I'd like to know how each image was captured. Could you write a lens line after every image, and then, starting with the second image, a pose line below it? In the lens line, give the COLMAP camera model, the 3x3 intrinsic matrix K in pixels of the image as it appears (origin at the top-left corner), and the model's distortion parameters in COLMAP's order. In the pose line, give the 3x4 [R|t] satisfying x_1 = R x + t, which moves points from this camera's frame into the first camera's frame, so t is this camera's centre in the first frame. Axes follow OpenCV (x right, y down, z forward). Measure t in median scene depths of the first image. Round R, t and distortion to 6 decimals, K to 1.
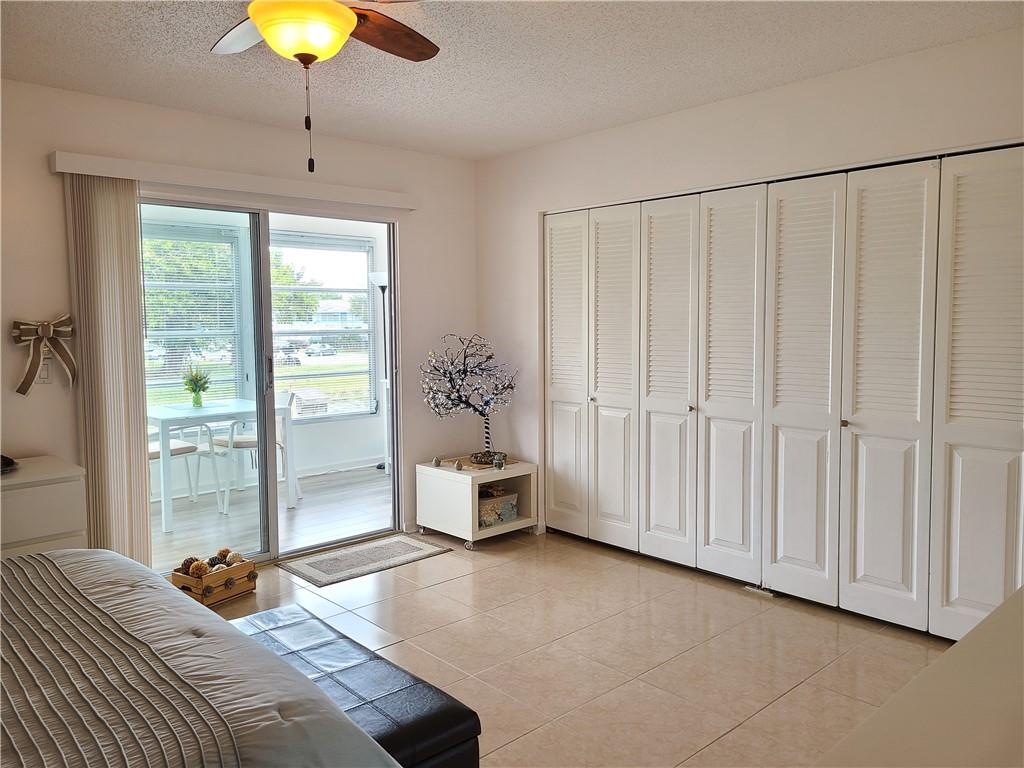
lens RADIAL K [[763.5, 0, 512.7], [0, 763.5, 368.8], [0, 0, 1]] dist [0.059339, -0.036578]
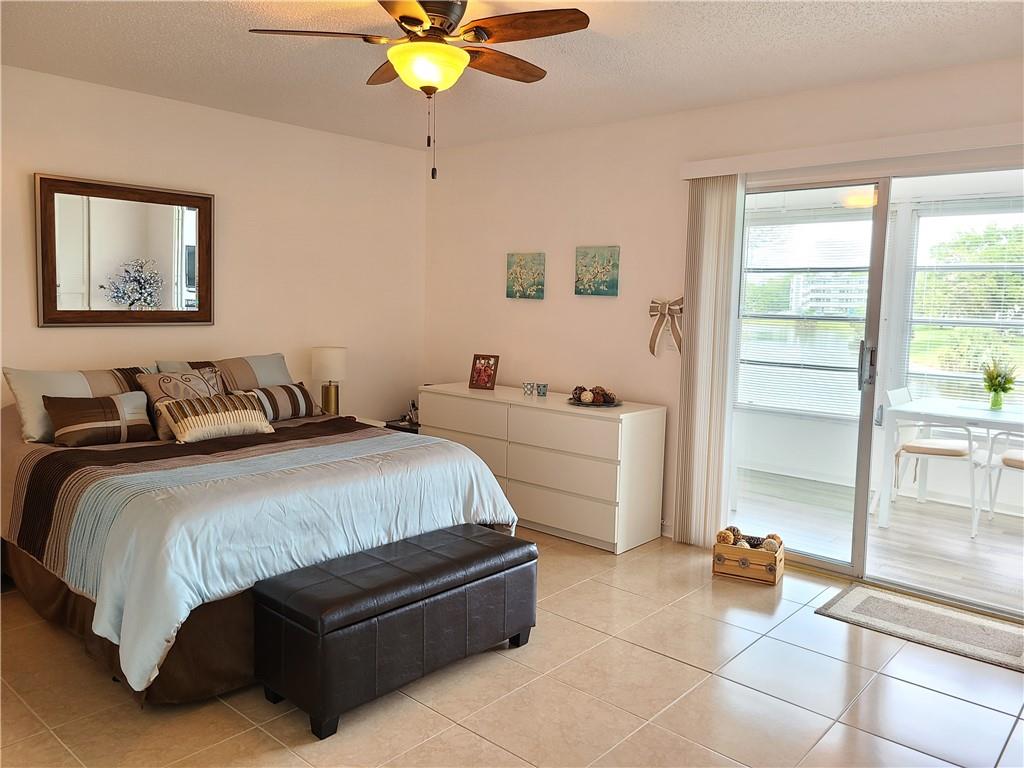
lens RADIAL K [[769.0, 0, 513.9], [0, 769.0, 370.7], [0, 0, 1]] dist [0.035126, -0.009680]
pose [[0.094634, 0.106094, -0.989843, 0.486365], [-0.090249, 0.991125, 0.097603, -0.036817], [0.991413, 0.080095, 0.103369, 0.481279]]
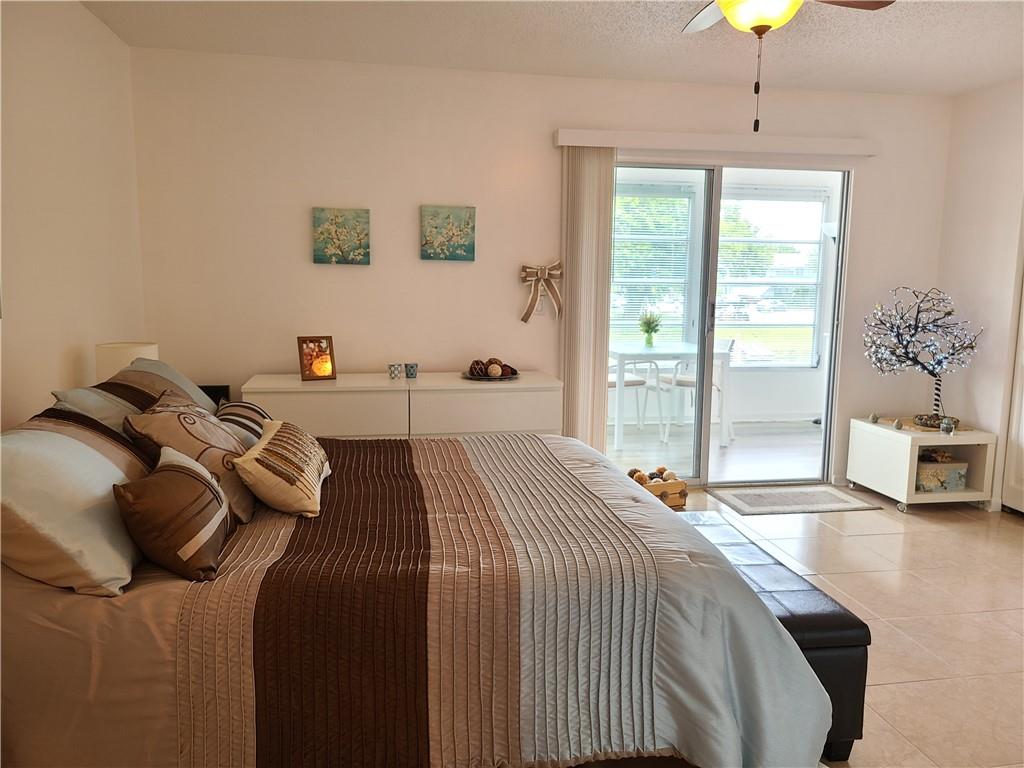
lens RADIAL K [[769.0, 0, 513.9], [0, 769.0, 370.7], [0, 0, 1]] dist [0.035126, -0.009680]
pose [[0.842569, 0.088119, -0.531331, 0.034515], [-0.055976, 0.995510, 0.076336, 0.012697], [0.535671, -0.034576, 0.843718, -0.076200]]
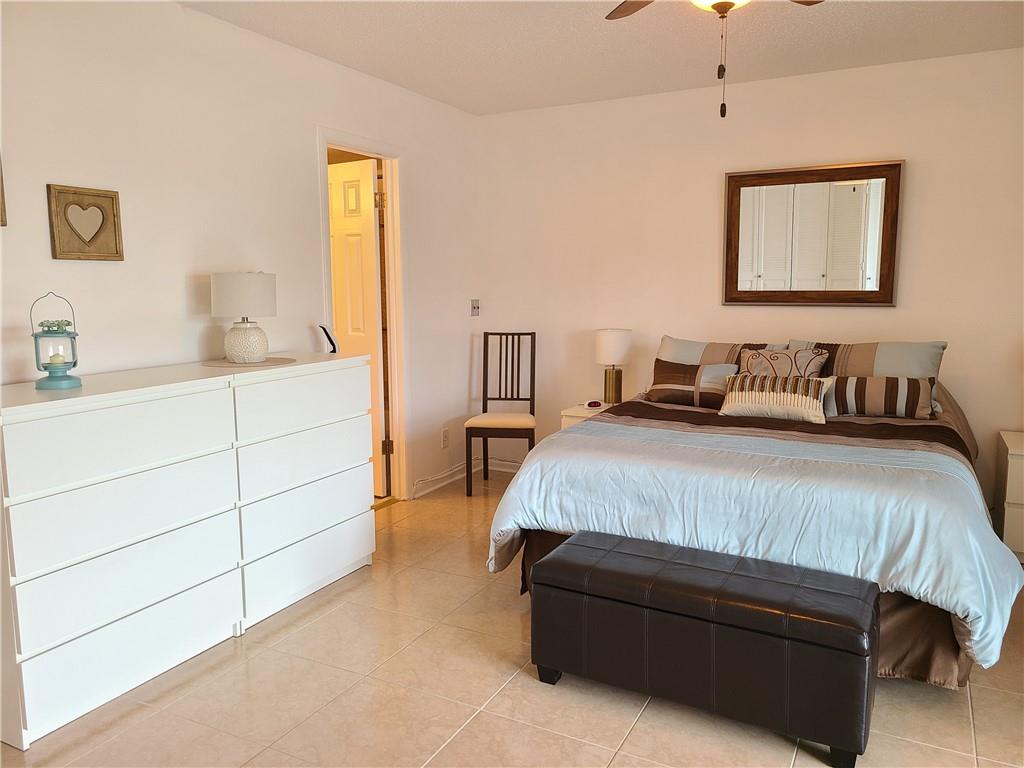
lens RADIAL K [[764.5, 0, 509.8], [0, 764.5, 376.4], [0, 0, 1]] dist [0.058732, -0.042029]
pose [[-0.944526, 0.053781, -0.324004, 0.167996], [-0.010432, 0.981092, 0.193262, -0.052786], [0.328271, 0.185921, -0.926105, 0.903082]]
